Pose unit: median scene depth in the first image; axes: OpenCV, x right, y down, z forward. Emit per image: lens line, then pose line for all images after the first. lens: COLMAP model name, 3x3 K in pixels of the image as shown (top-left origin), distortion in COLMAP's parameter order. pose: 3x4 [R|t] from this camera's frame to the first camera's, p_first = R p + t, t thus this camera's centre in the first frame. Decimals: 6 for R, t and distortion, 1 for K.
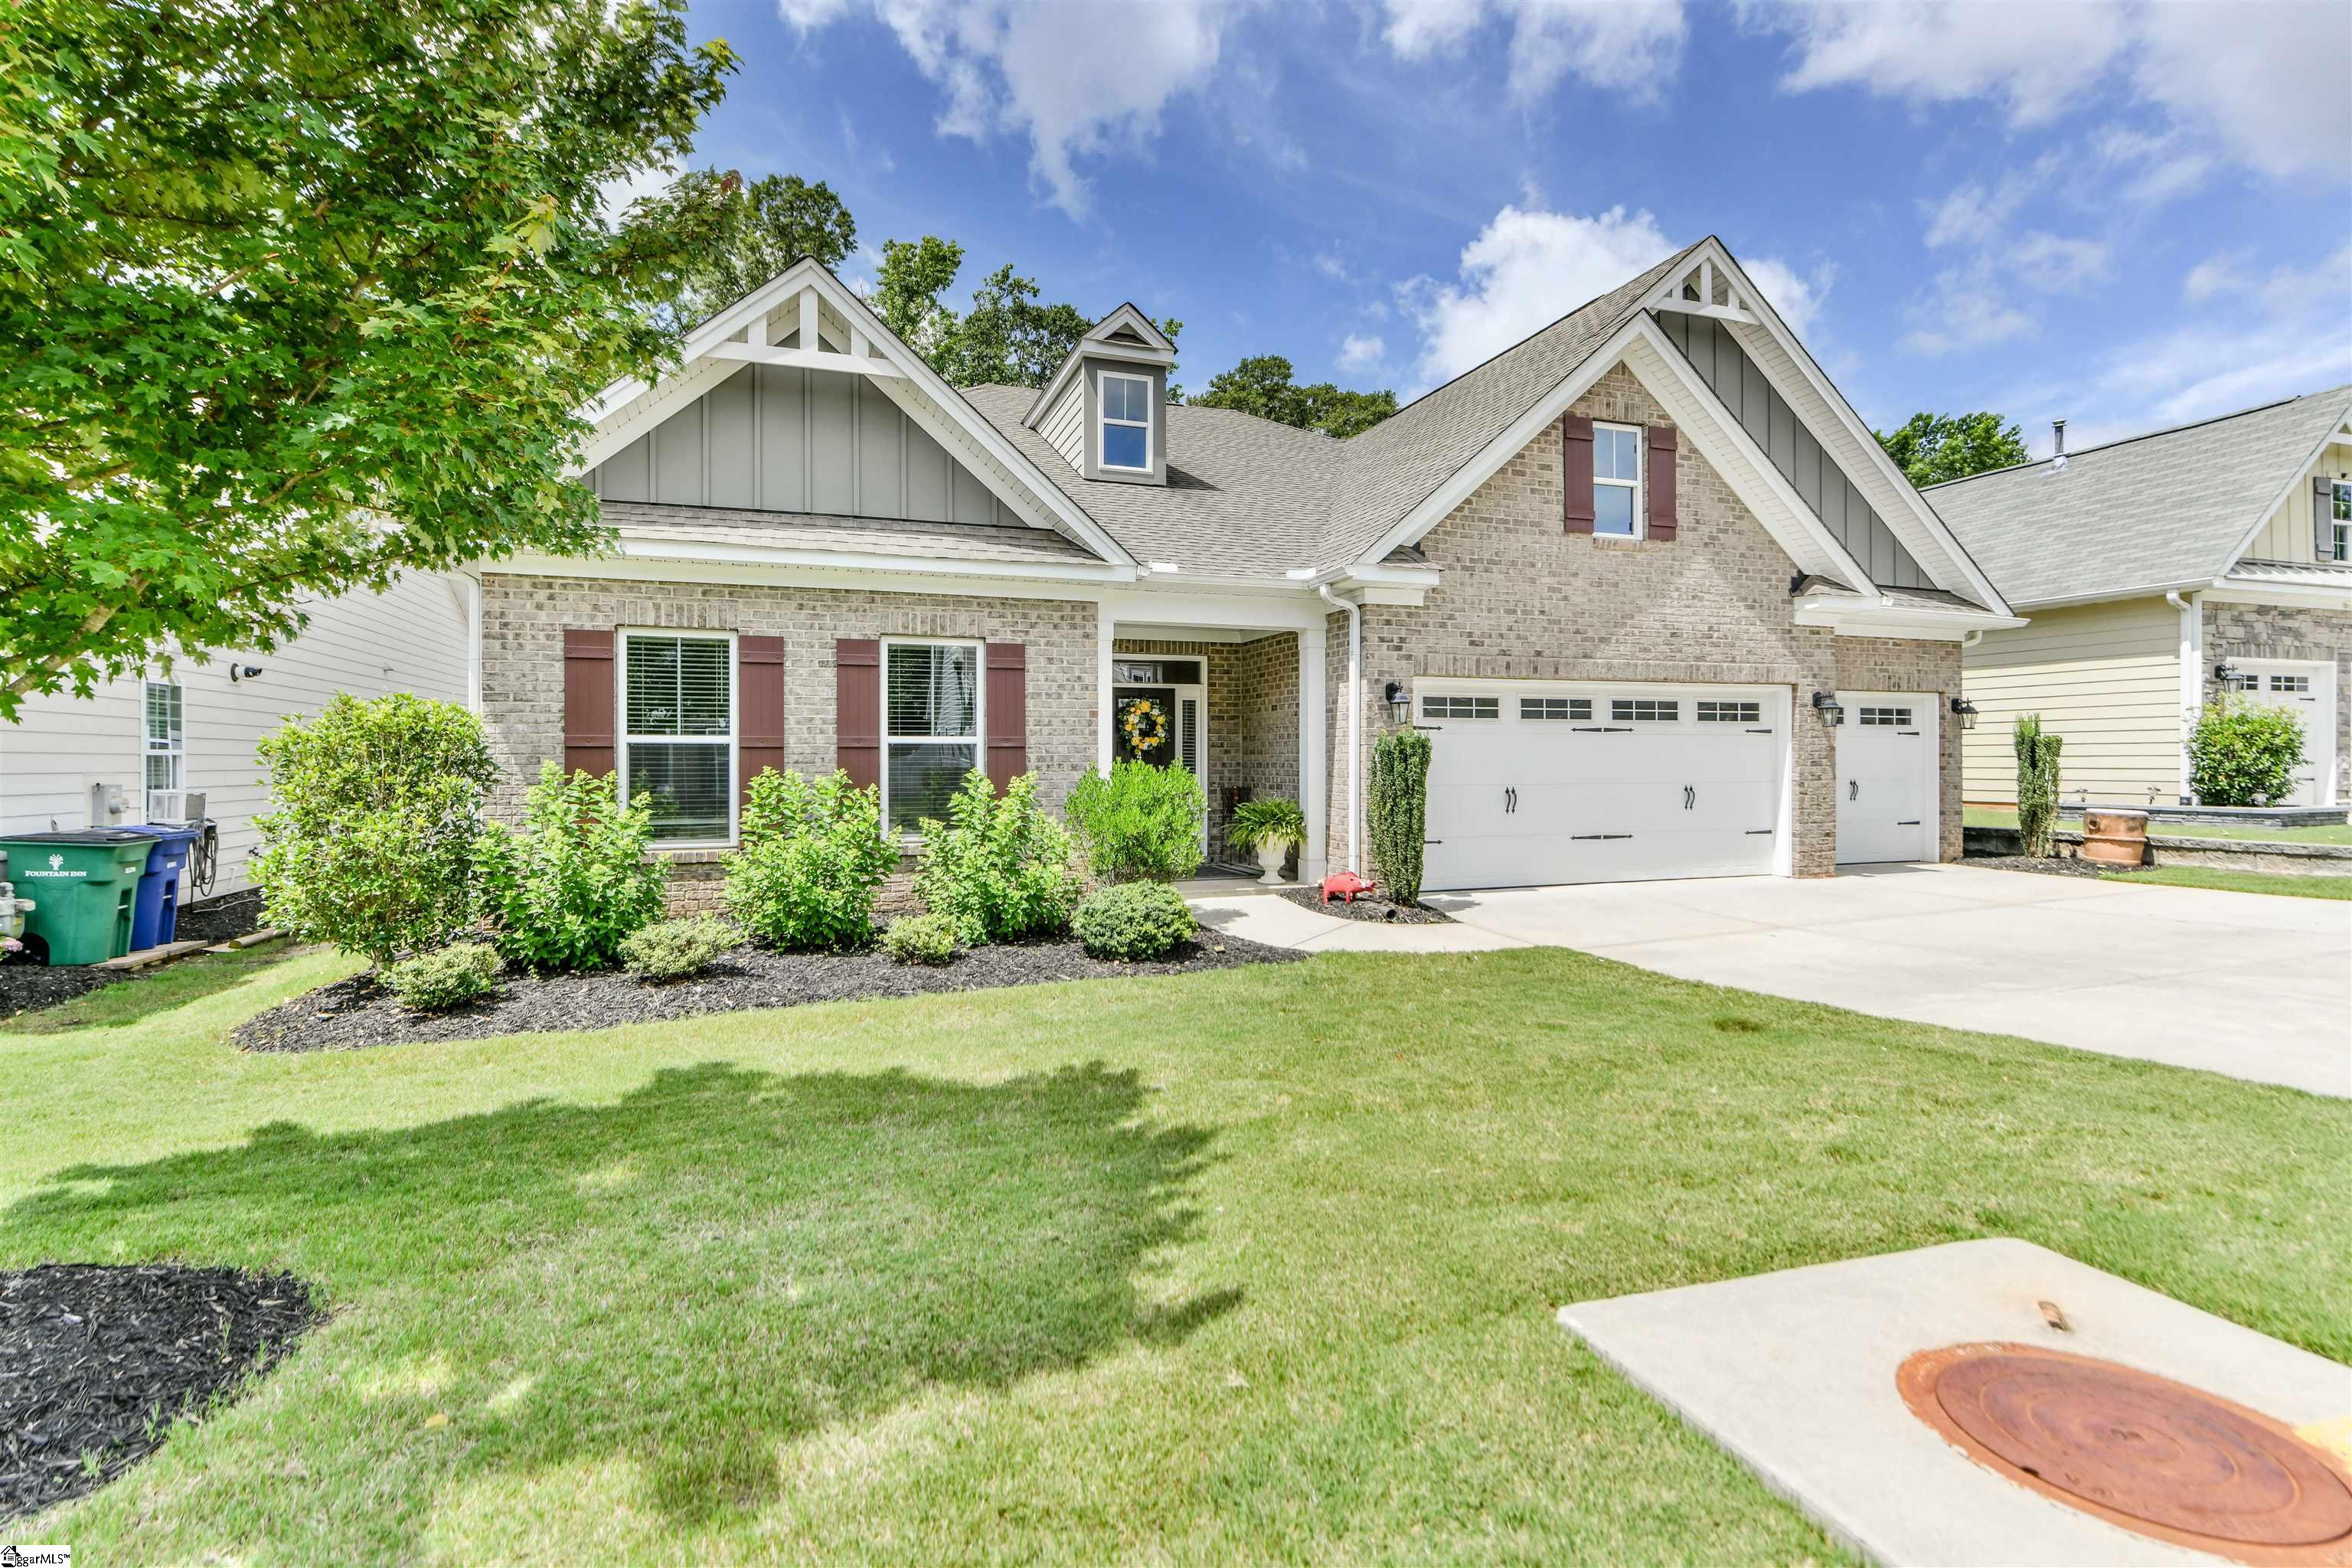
lens RADIAL K [[1066.8, 0, 1179.4], [0, 1066.8, 766.6], [0, 0, 1]] dist [0.003216, 0.000597]
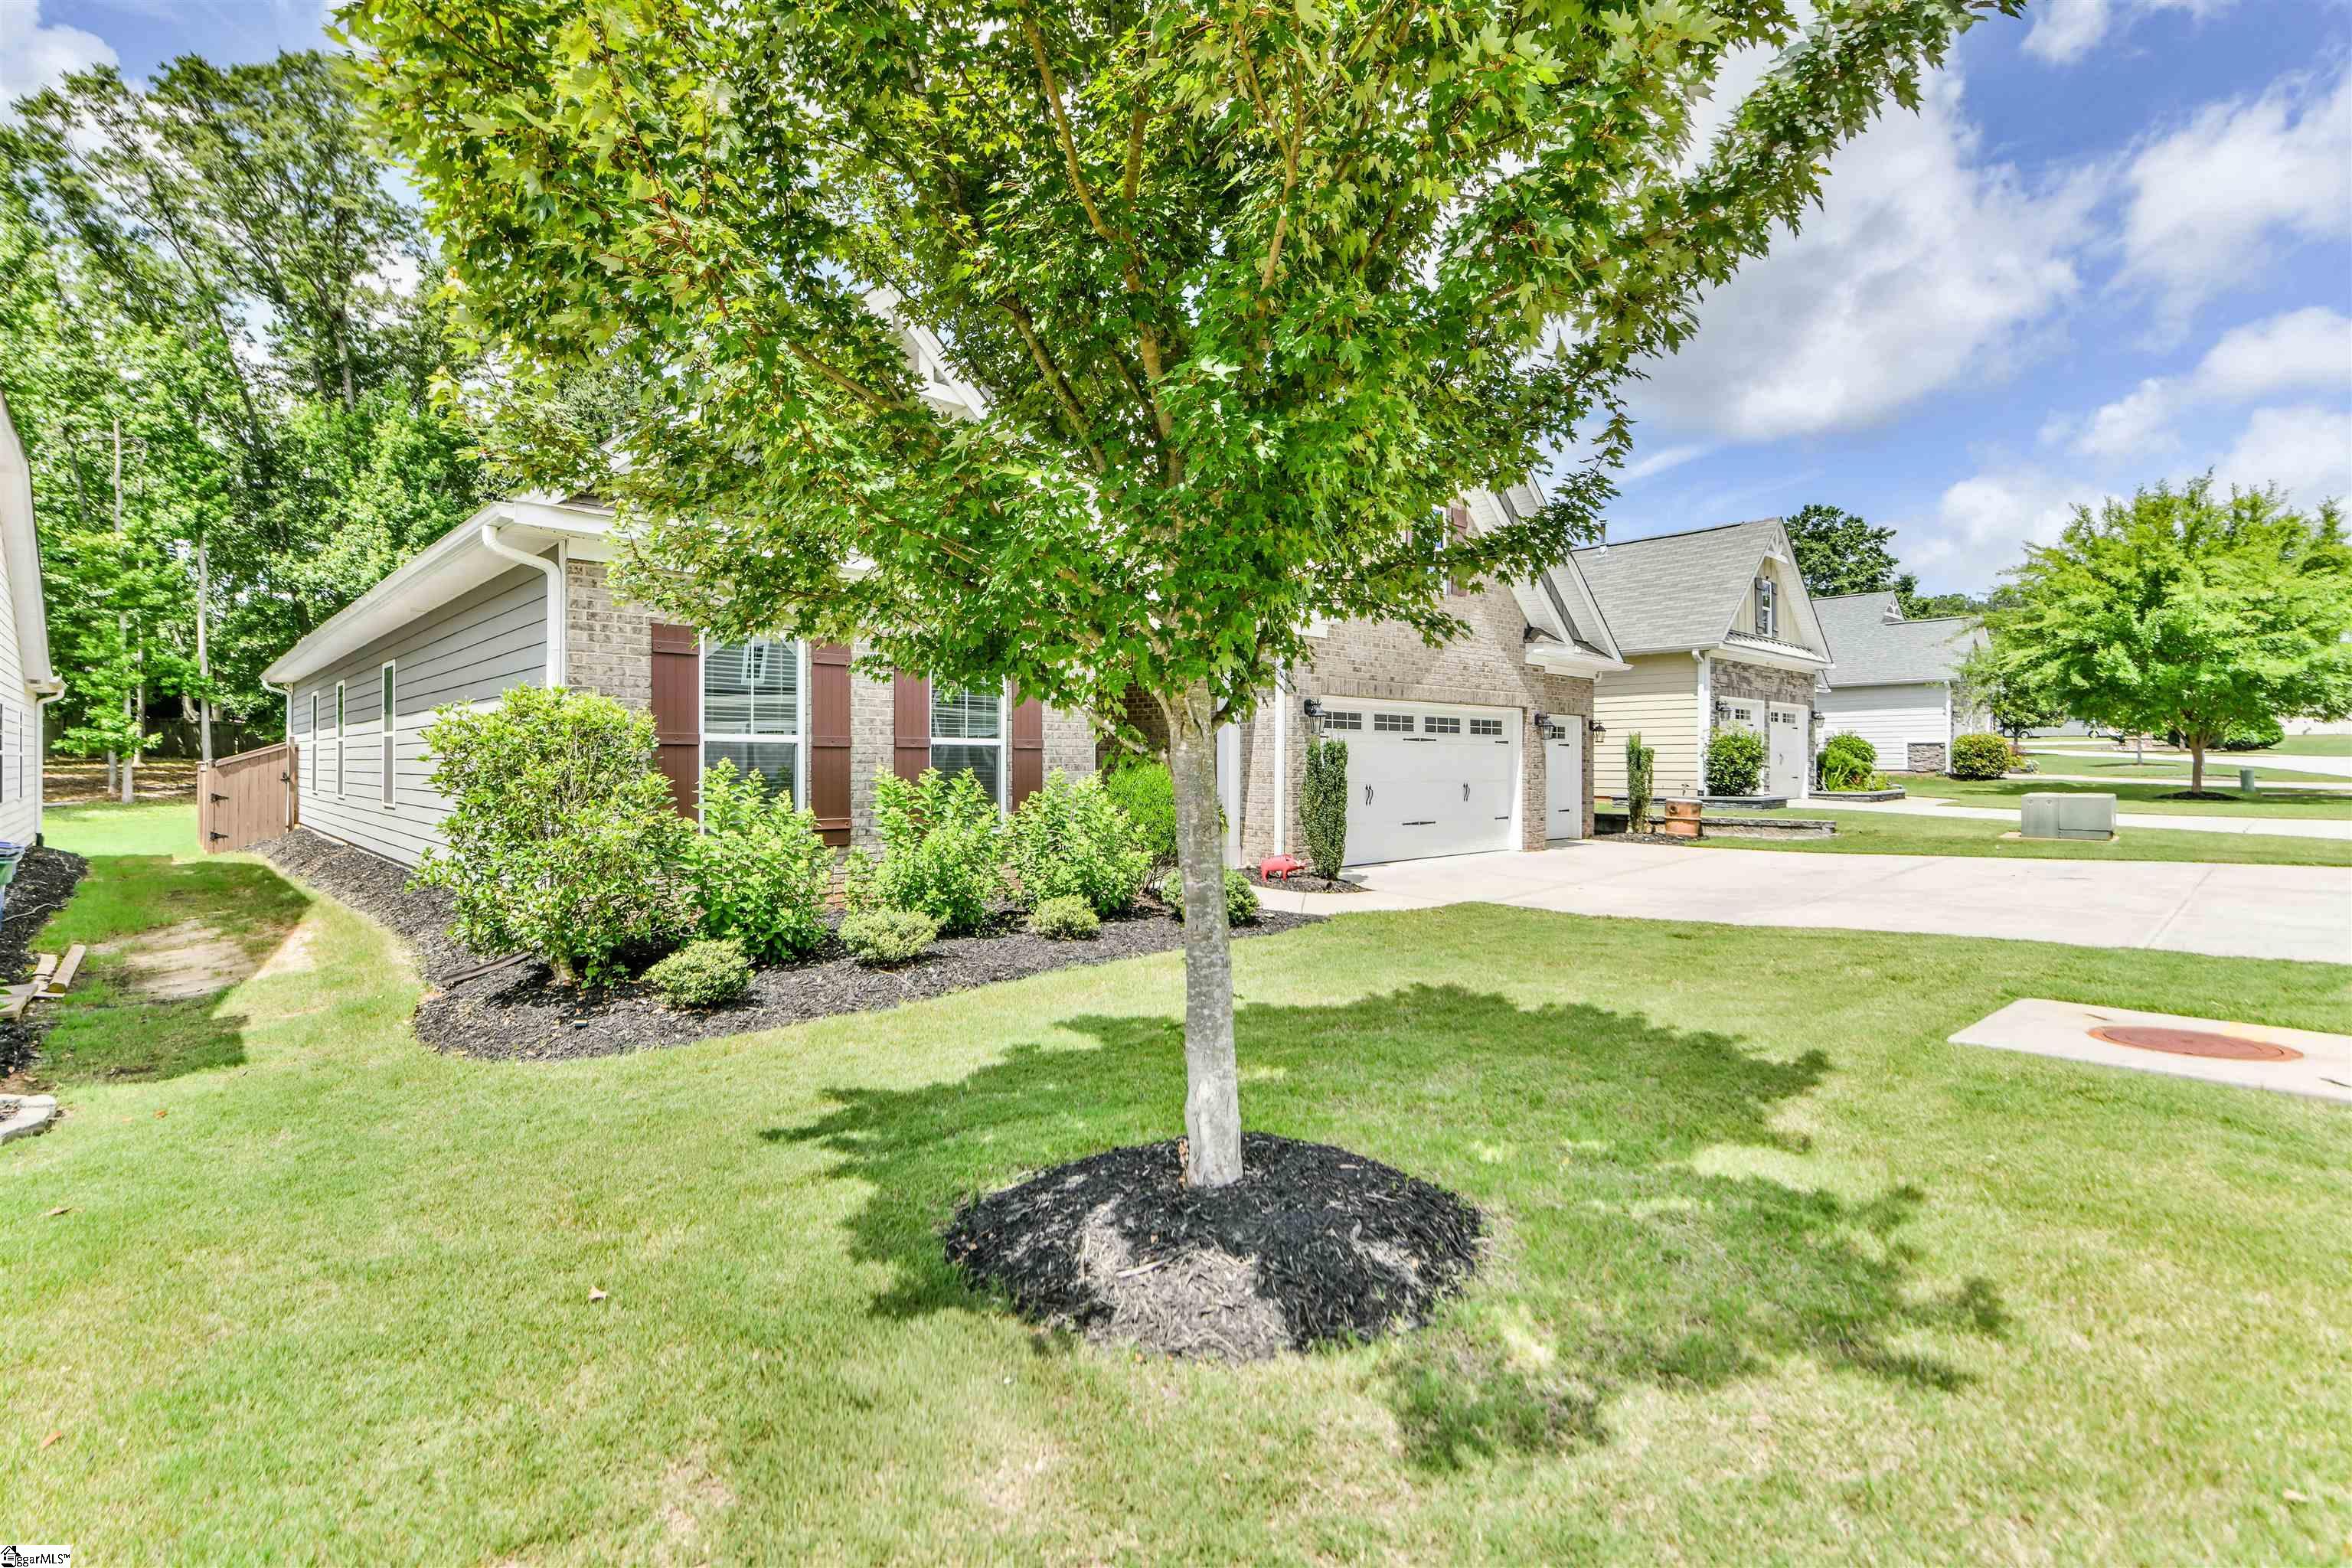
lens RADIAL K [[1066.8, 0, 1167.9], [0, 1066.8, 769.7], [0, 0, 1]] dist [0.003216, 0.000597]
pose [[0.915975, 0.002159, 0.401230, -0.391212], [-0.002296, 0.999997, -0.000140, 0.002354], [-0.401229, -0.000794, 0.915977, -0.053445]]
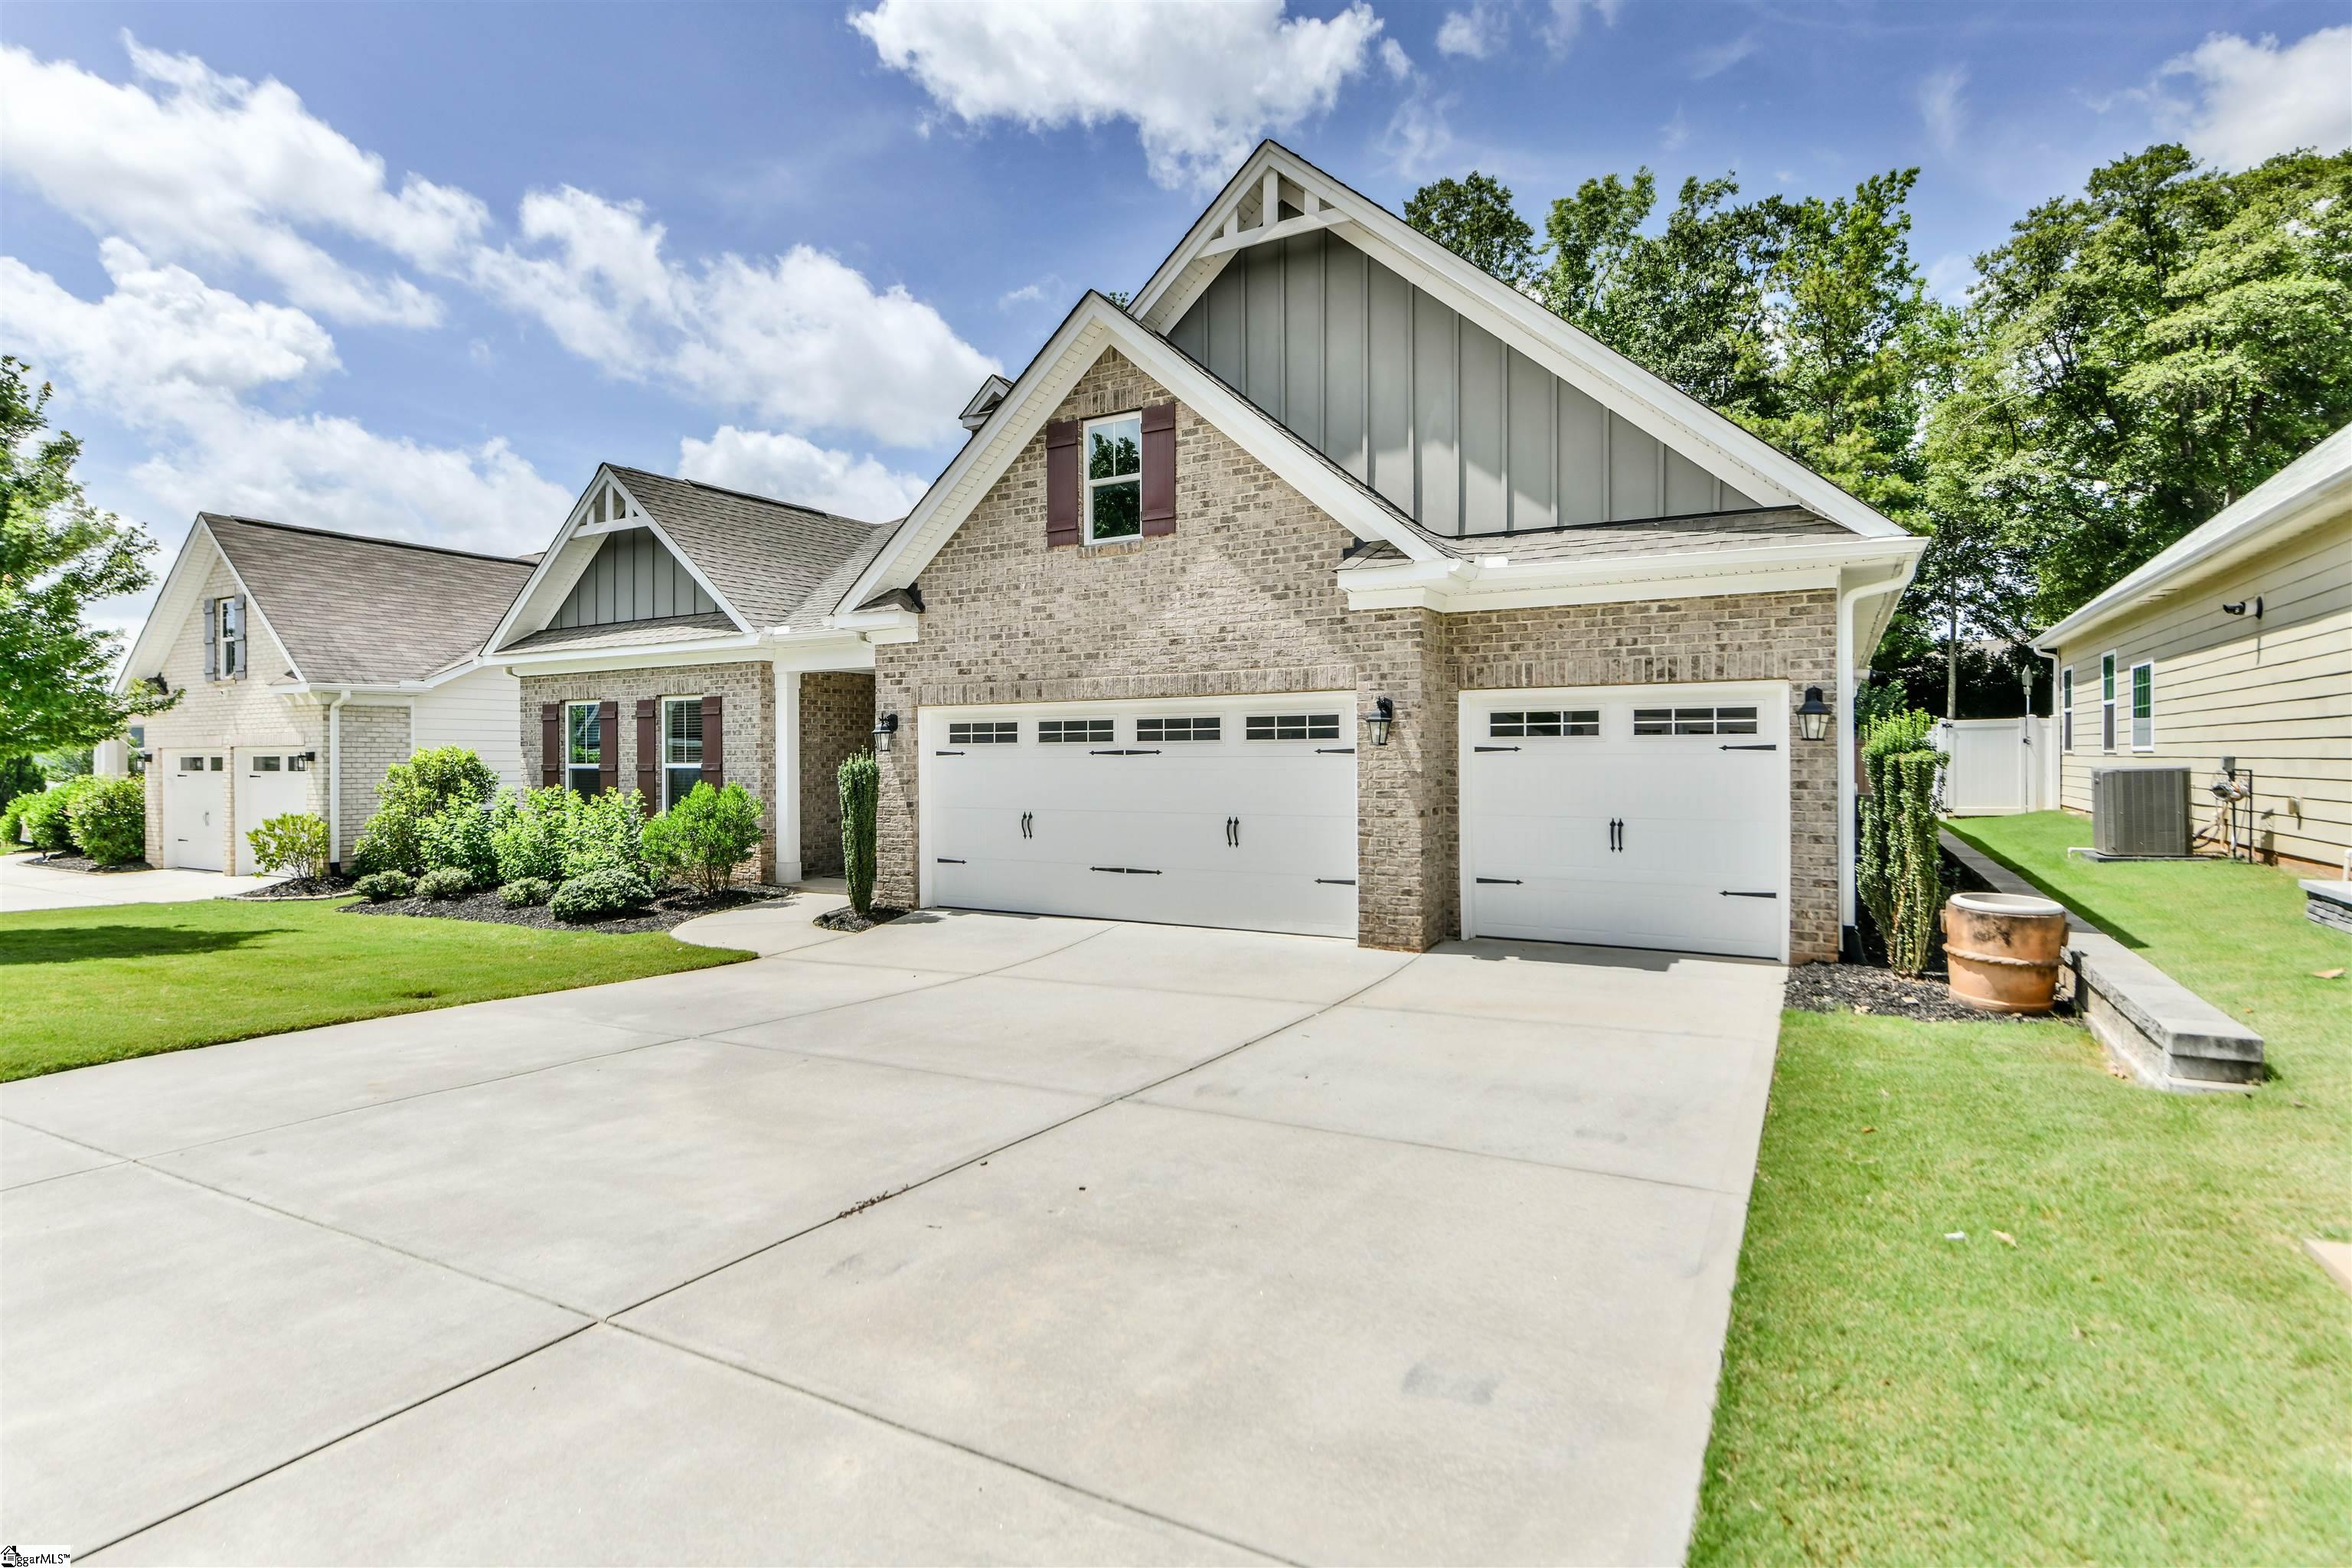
lens RADIAL K [[1202.9, 0, 1170.4], [0, 1202.9, 785.7], [0, 0, 1]] dist [0.006101, 0.000119]
pose [[0.649530, 0.013262, -0.760220, 1.184849], [-0.007787, 0.999911, 0.010790, -0.017391], [0.760296, -0.001089, 0.649576, 0.360283]]
